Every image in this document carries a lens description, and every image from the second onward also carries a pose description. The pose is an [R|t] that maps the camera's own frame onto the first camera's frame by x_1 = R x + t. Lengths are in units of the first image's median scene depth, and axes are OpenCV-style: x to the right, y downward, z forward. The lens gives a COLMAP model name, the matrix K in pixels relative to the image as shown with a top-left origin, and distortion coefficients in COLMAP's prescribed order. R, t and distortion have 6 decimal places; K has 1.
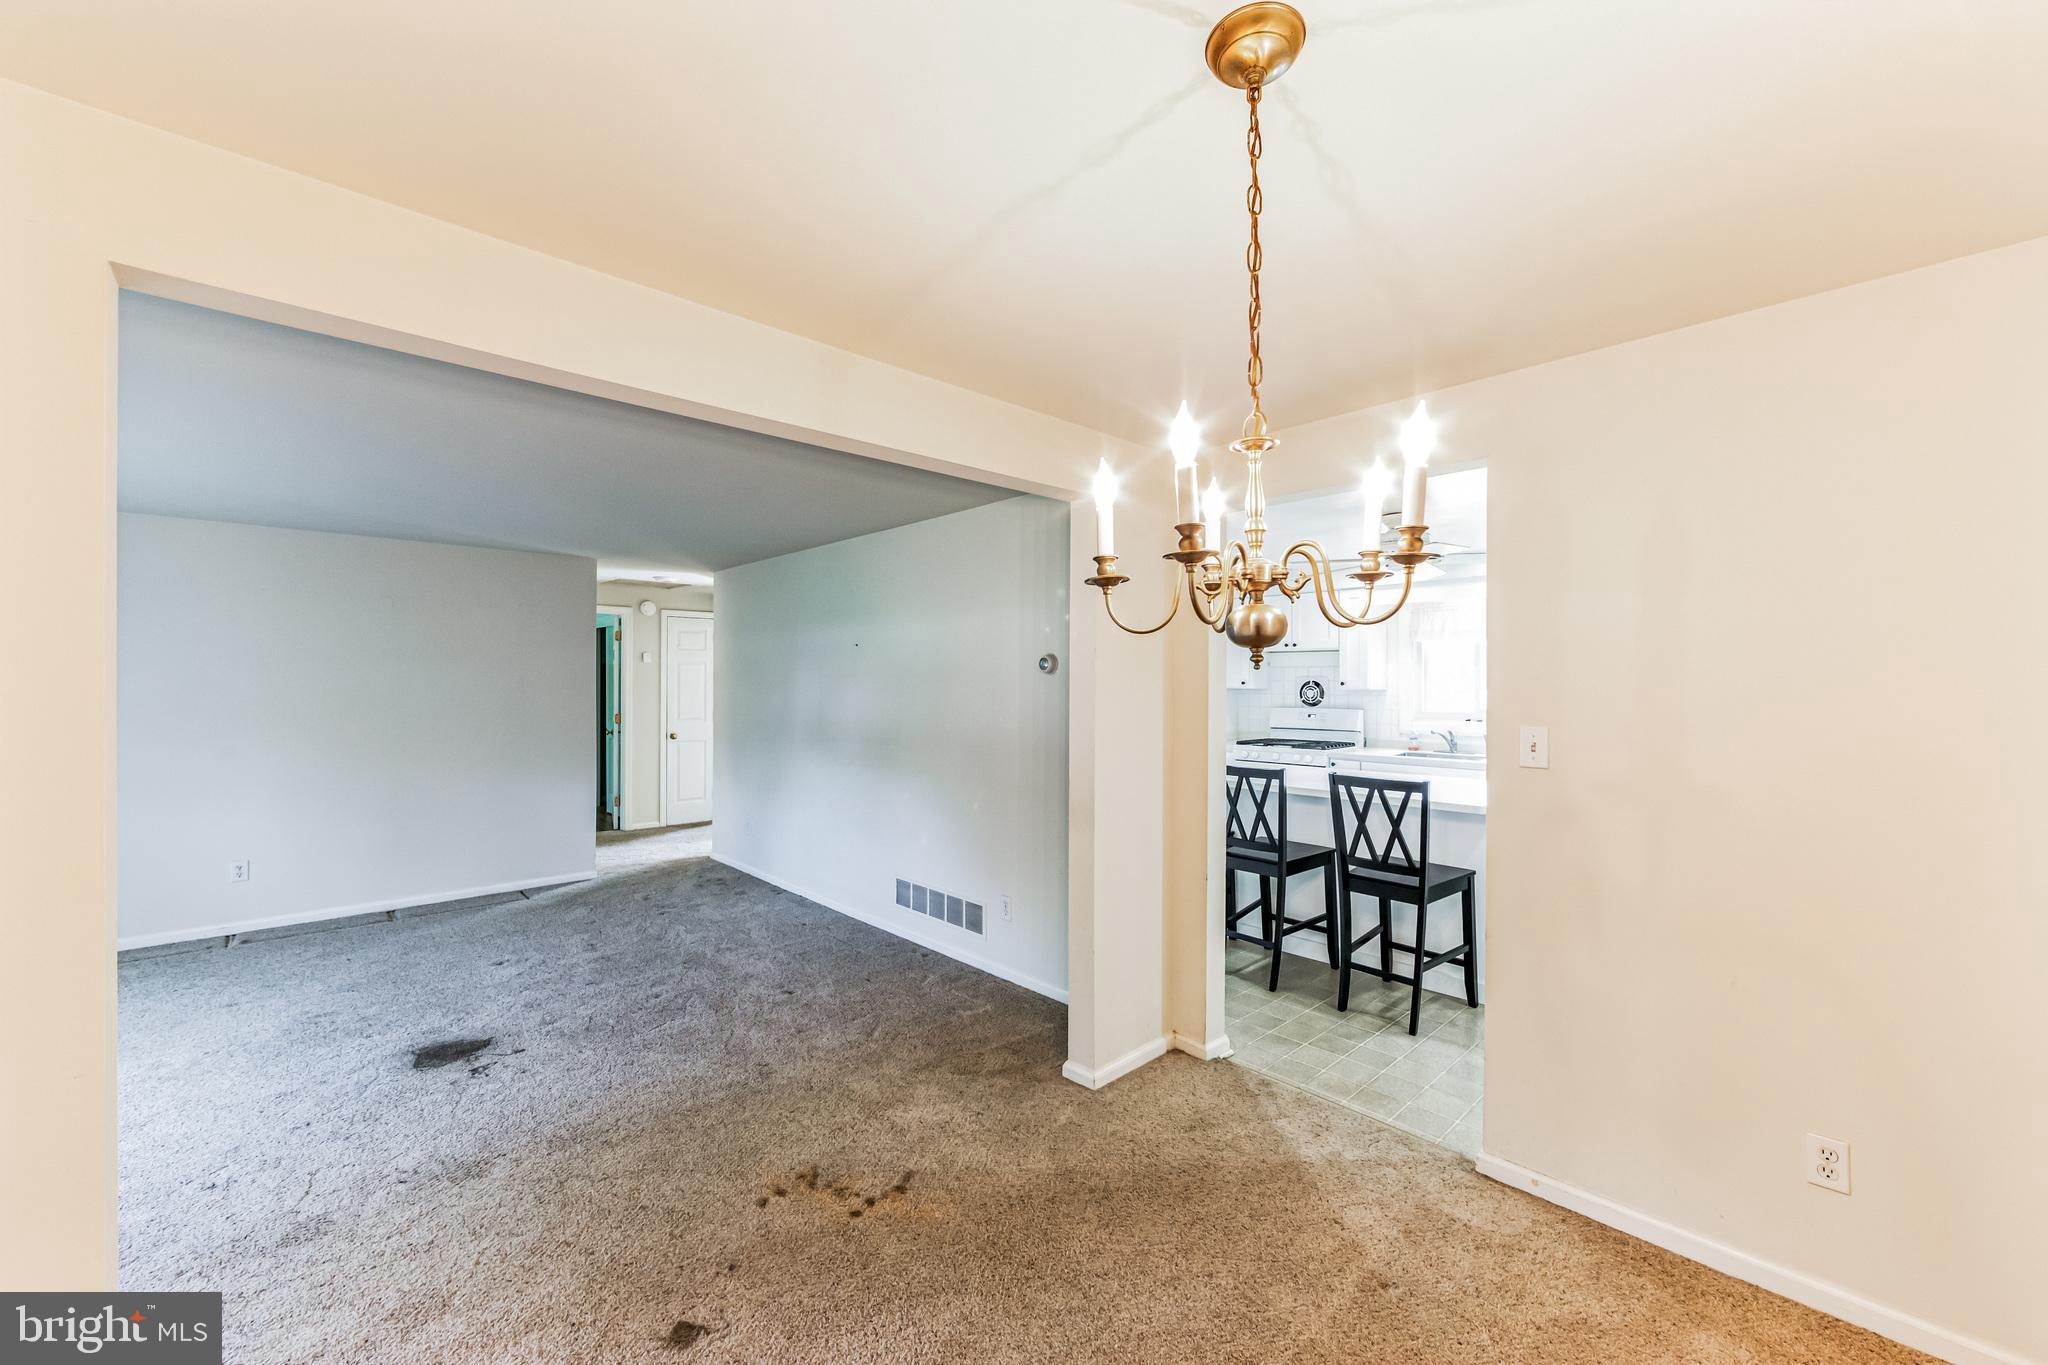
lens RADIAL K [[800.3, 0, 1029.0], [0, 800.3, 672.6], [0, 0, 1]] dist [-0.001718, -0.000383]
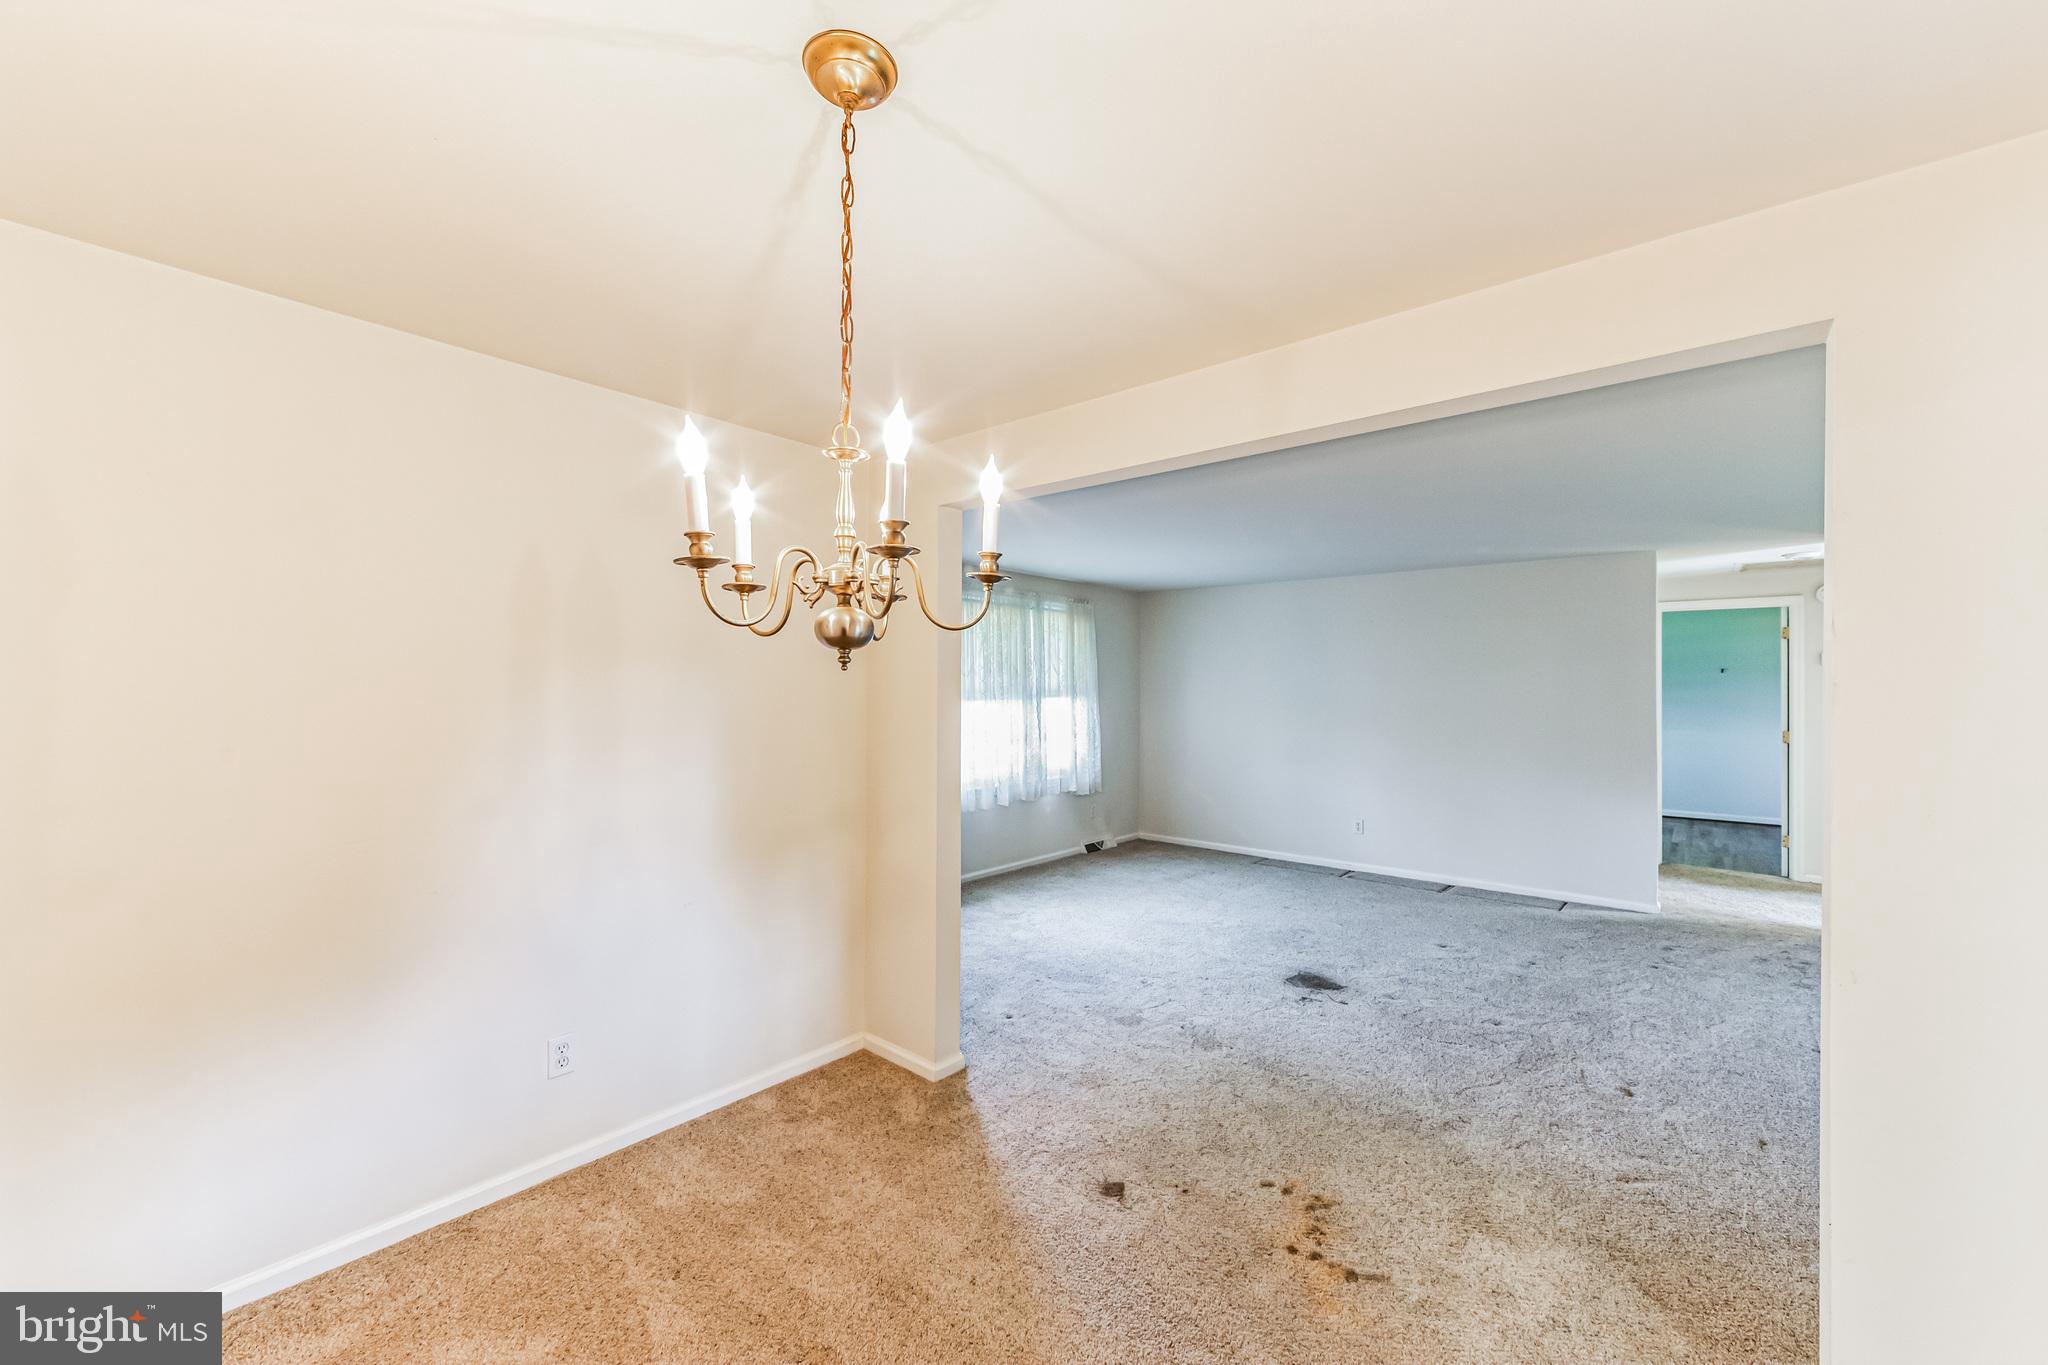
lens RADIAL K [[799.6, 0, 1024.0], [0, 799.6, 682.5], [0, 0, 1]] dist [-0.001721, -0.000512]
pose [[0.108765, -0.008214, -0.994034, 0.422230], [0.008346, 0.999938, -0.007349, 0.006662], [0.994032, -0.007497, 0.108827, 0.358488]]
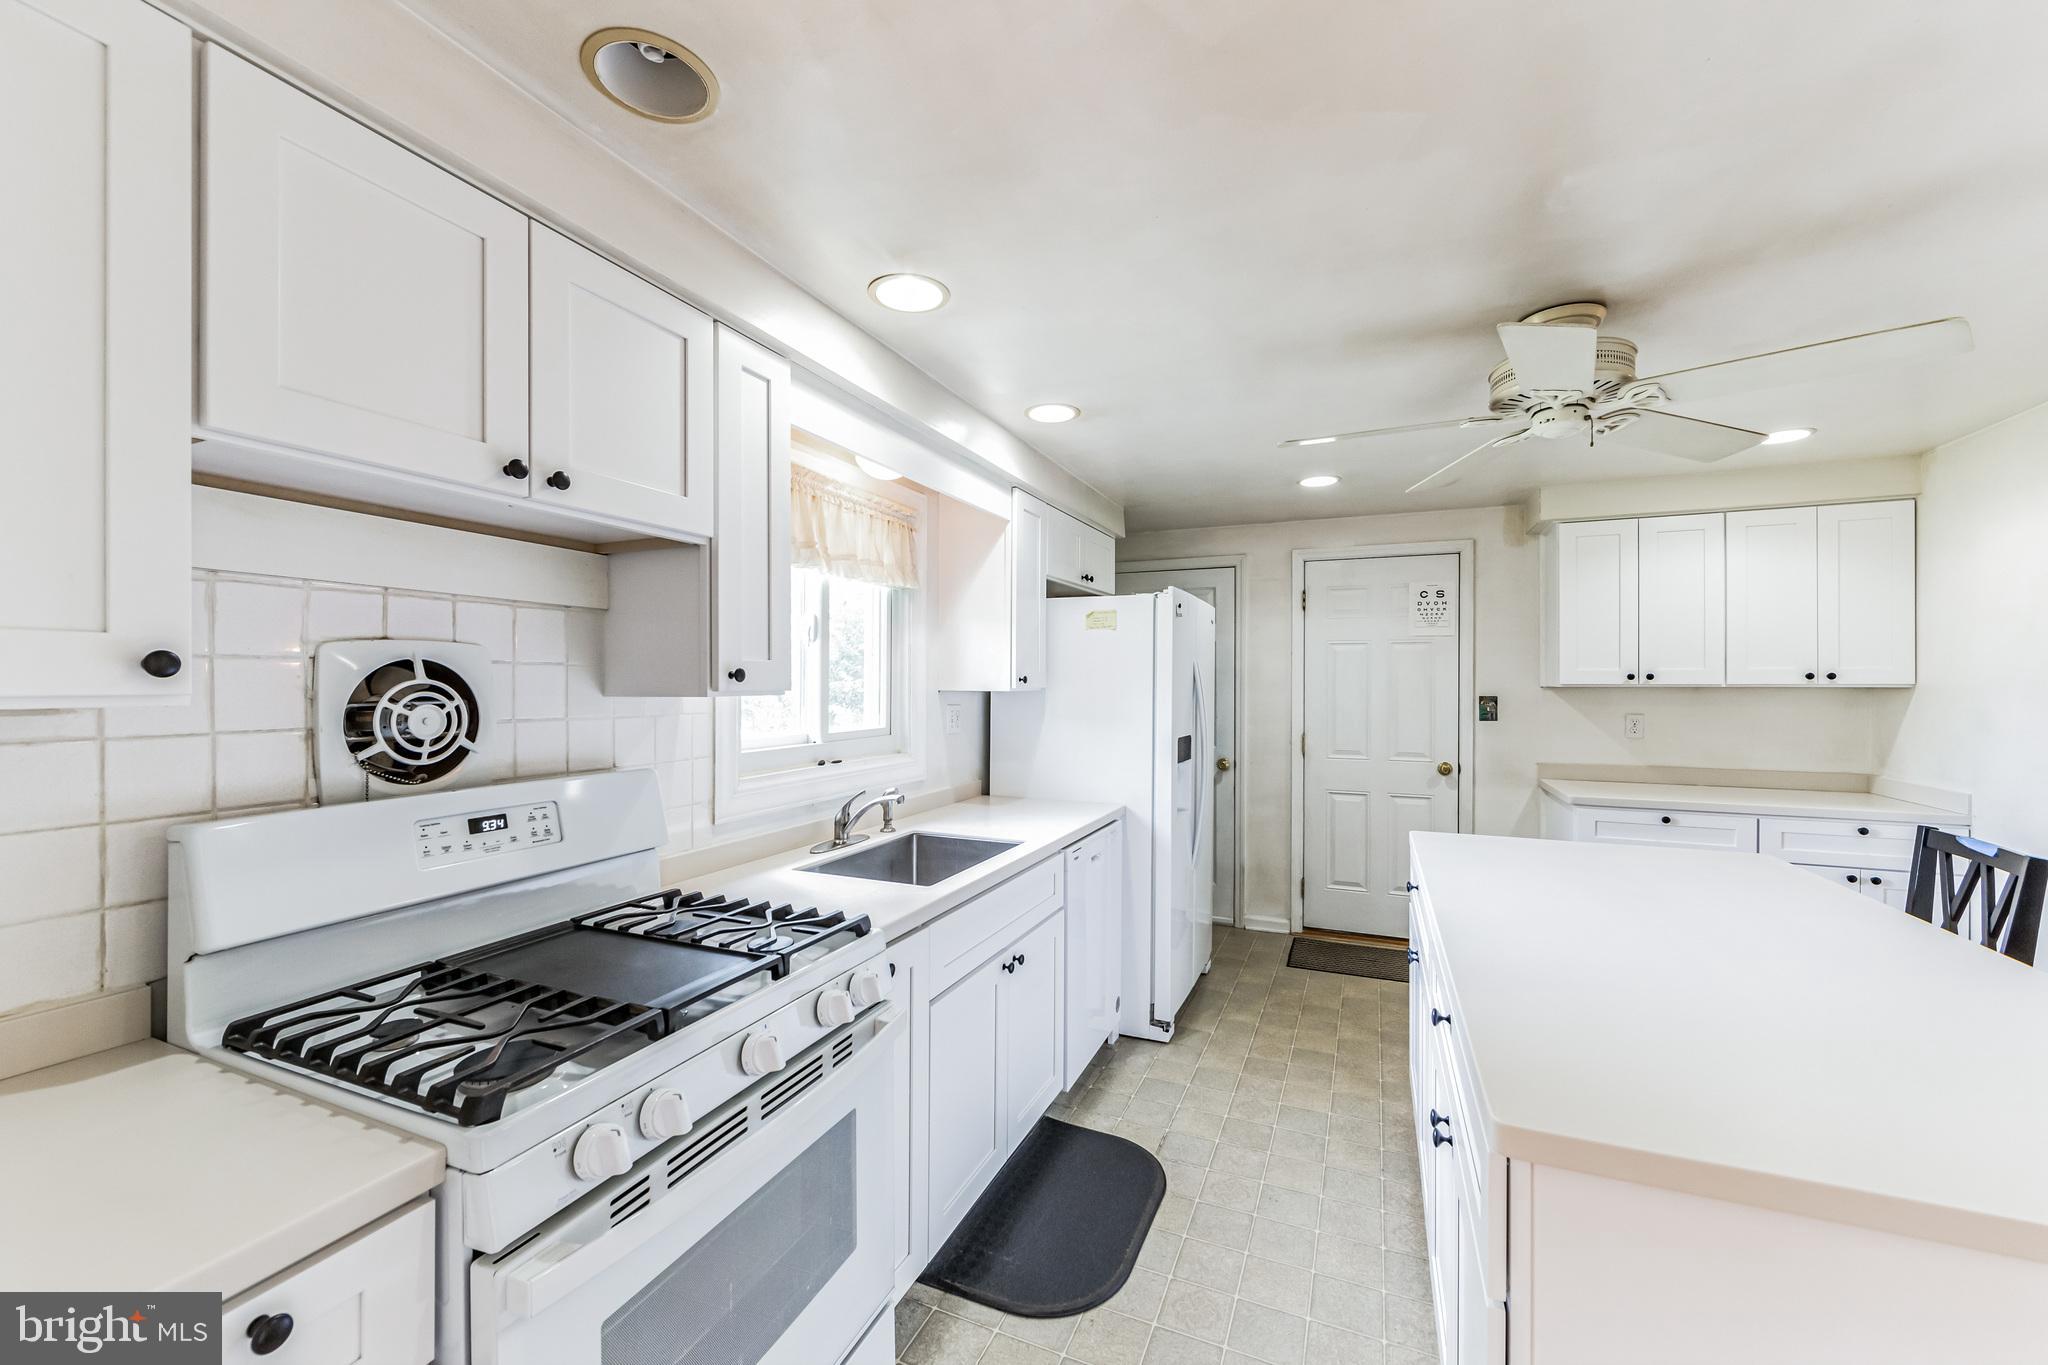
lens RADIAL K [[809.6, 0, 1028.3], [0, 809.6, 680.5], [0, 0, 1]] dist [0.000123, -0.000237]
pose [[-0.404154, 0.000673, 0.914691, 0.179278], [-0.012849, 0.999897, -0.006413, 0.028487], [-0.914601, -0.014344, -0.404104, 1.786350]]
